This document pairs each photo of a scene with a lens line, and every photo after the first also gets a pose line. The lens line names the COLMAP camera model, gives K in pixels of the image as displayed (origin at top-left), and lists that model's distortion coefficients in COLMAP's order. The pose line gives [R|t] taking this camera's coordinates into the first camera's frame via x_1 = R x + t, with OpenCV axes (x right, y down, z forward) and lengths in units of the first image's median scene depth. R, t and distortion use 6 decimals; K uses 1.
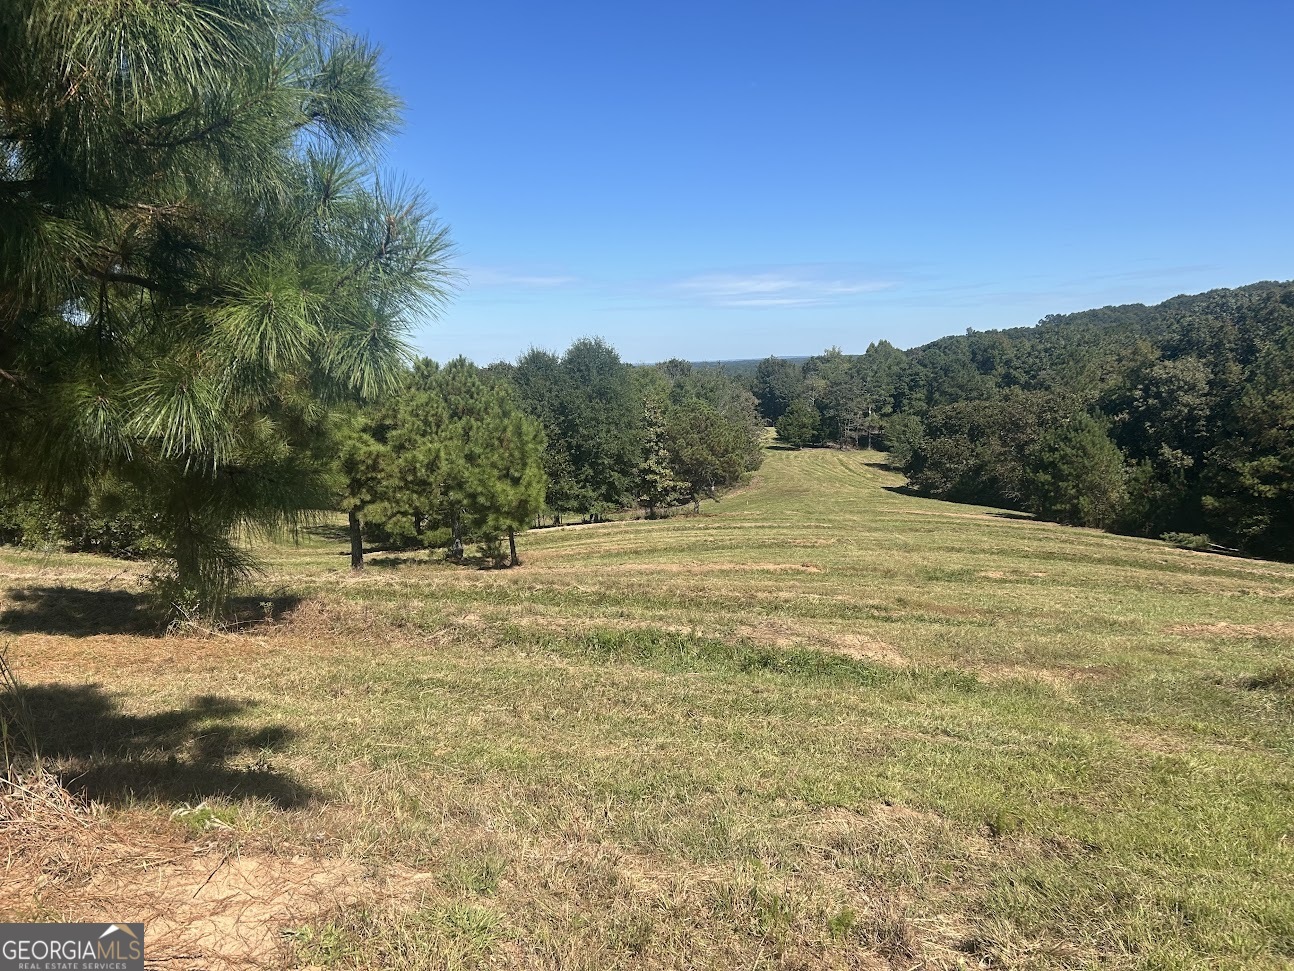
lens RADIAL K [[914.7, 0, 635.0], [0, 914.7, 482.7], [0, 0, 1]] dist [0.000023, -0.035010]
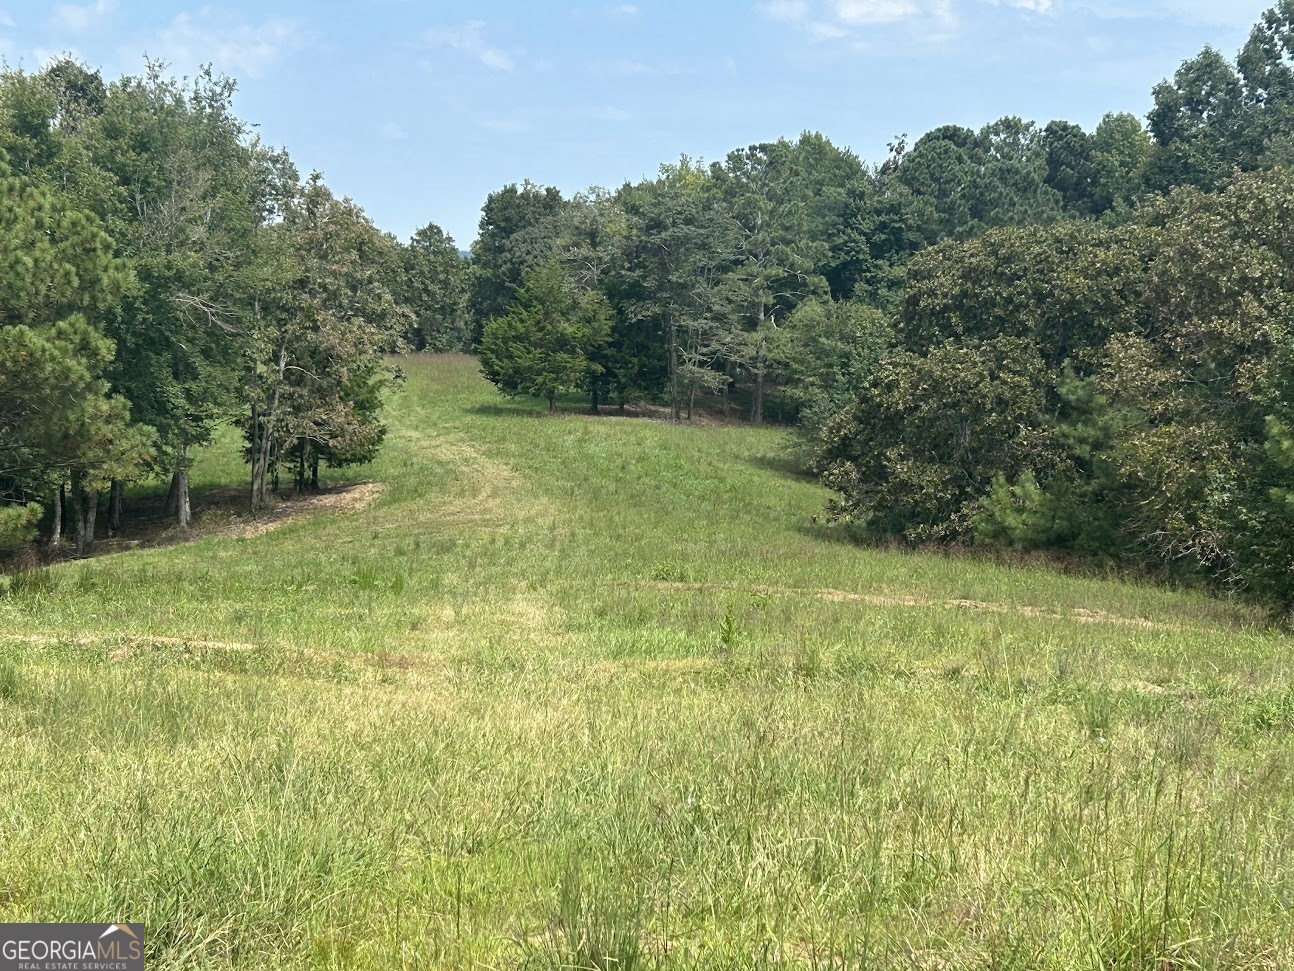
lens RADIAL K [[2196.1, 0, 646.4], [0, 2196.1, 483.5], [0, 0, 1]] dist [0.016770, 0.000000]
pose [[0.984255, 0.027605, 0.174587, 0.076547], [-0.022889, 0.999318, -0.028971, 0.010009], [-0.175268, 0.024518, 0.984215, 0.210931]]
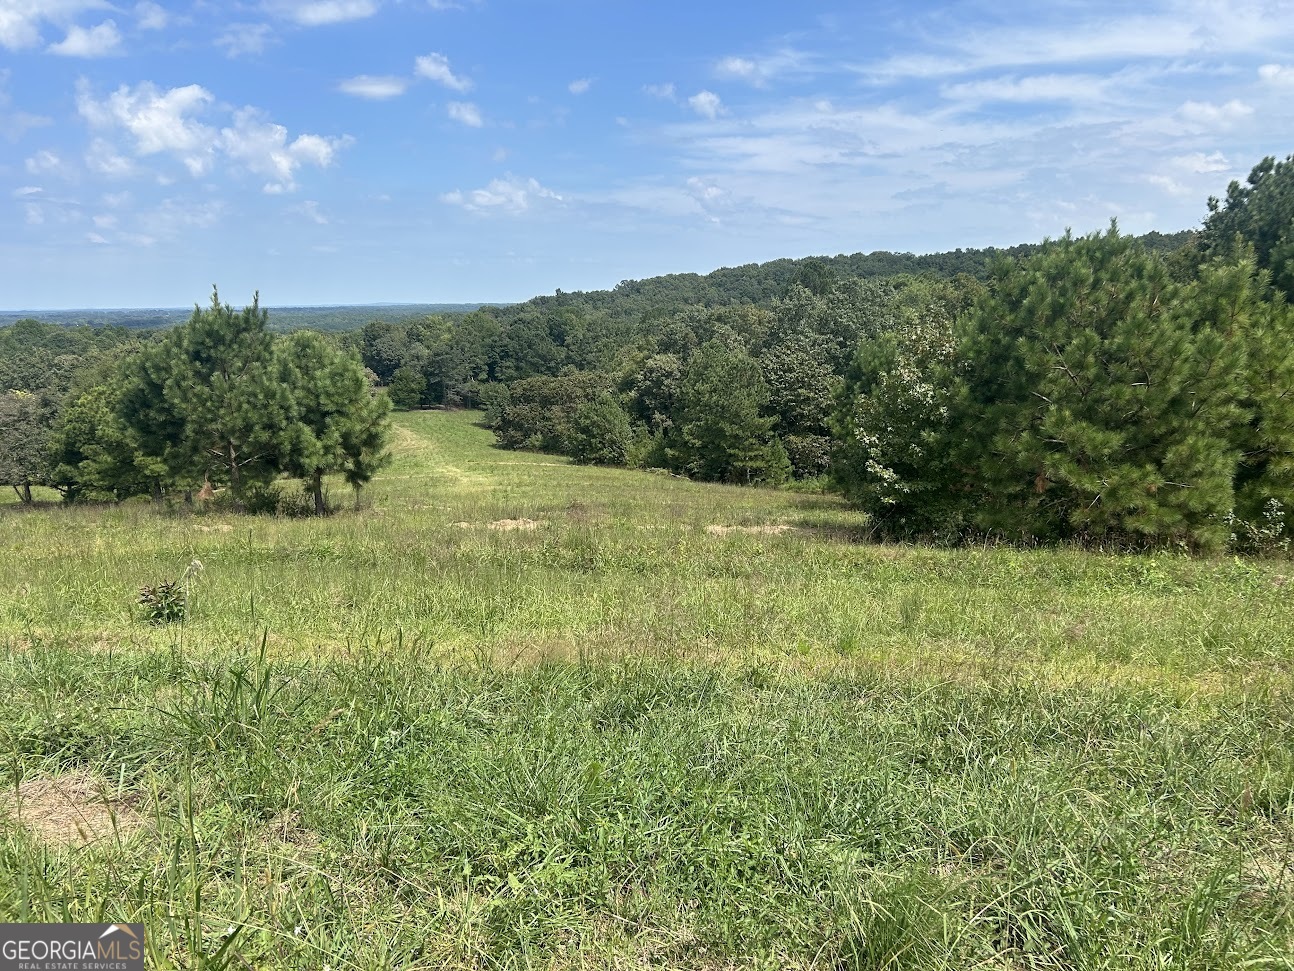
lens RADIAL K [[914.7, 0, 647.0], [0, 914.7, 491.1], [0, 0, 1]] dist [0.000023, -0.035010]
pose [[0.906725, -0.061108, 0.417271, -0.035872], [0.034068, 0.996826, 0.071953, -0.009030], [-0.420344, -0.051026, 0.905929, -0.173908]]
